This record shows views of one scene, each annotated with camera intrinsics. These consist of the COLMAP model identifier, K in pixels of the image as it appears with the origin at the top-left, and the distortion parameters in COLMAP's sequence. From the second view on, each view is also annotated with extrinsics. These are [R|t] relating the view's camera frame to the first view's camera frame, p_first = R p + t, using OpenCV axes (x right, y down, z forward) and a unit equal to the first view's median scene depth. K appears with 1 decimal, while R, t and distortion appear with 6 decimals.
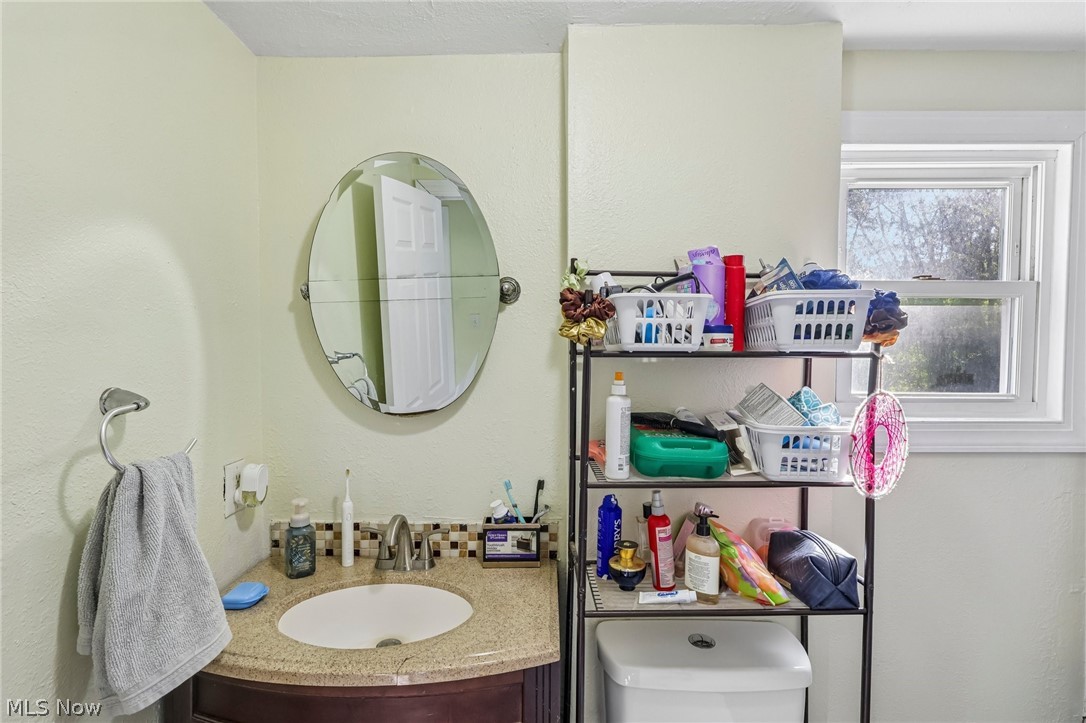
lens RADIAL K [[503.1, 0, 543.0], [0, 503.1, 361.5], [0, 0, 1]] dist [-0.001497, 0.000650]
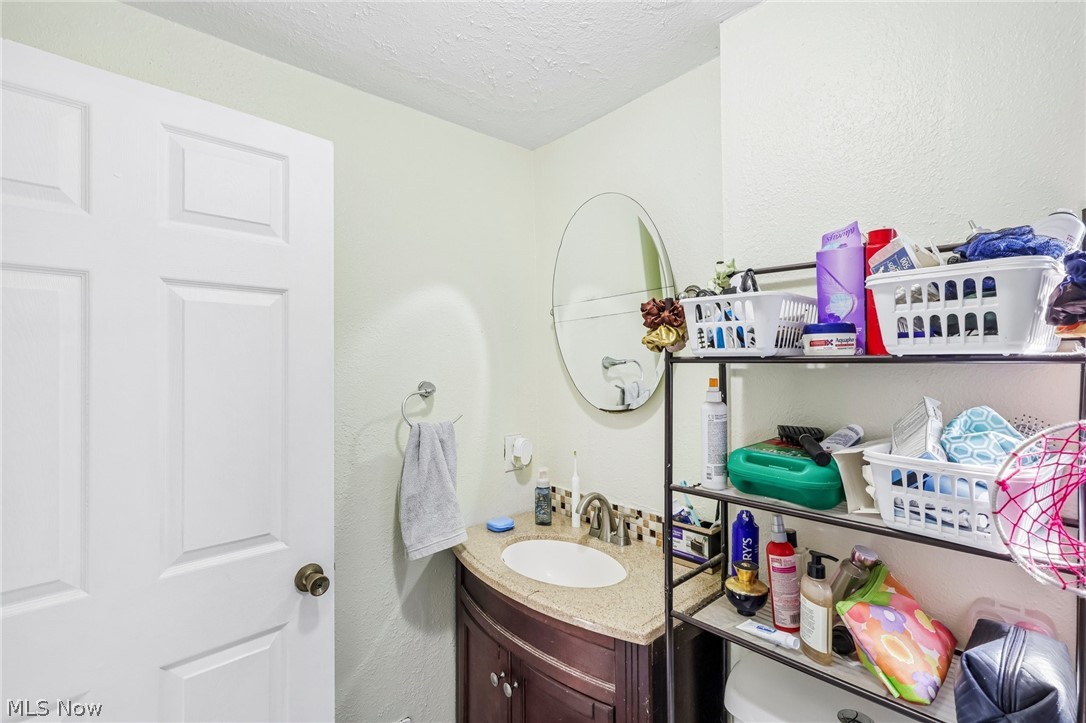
lens RADIAL K [[503.1, 0, 543.0], [0, 503.1, 361.5], [0, 0, 1]] dist [-0.001497, 0.000650]
pose [[0.663997, -0.005001, -0.747718, 0.630237], [-0.003038, 0.999951, -0.009386, -0.001262], [0.747729, 0.008504, 0.663950, 0.107625]]
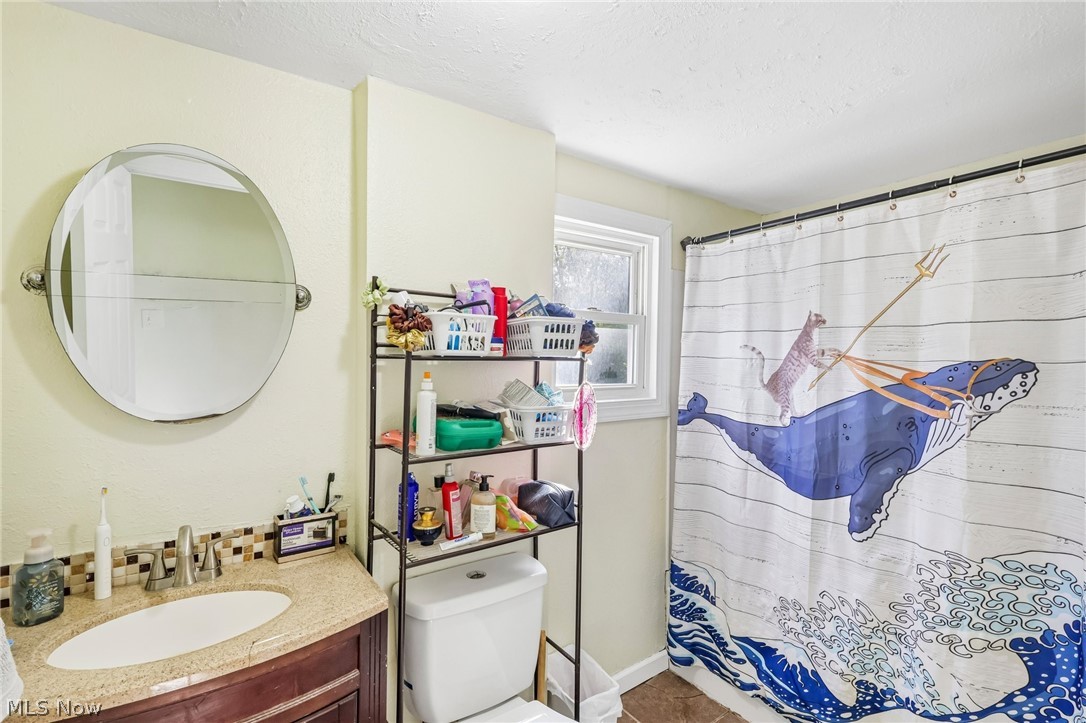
lens RADIAL K [[503.1, 0, 543.0], [0, 503.1, 361.5], [0, 0, 1]] dist [-0.001497, 0.000650]
pose [[0.811709, 0.000923, 0.584062, -0.342126], [0.004963, 0.999952, -0.008478, 0.006241], [-0.584041, 0.009781, 0.811665, -0.199551]]
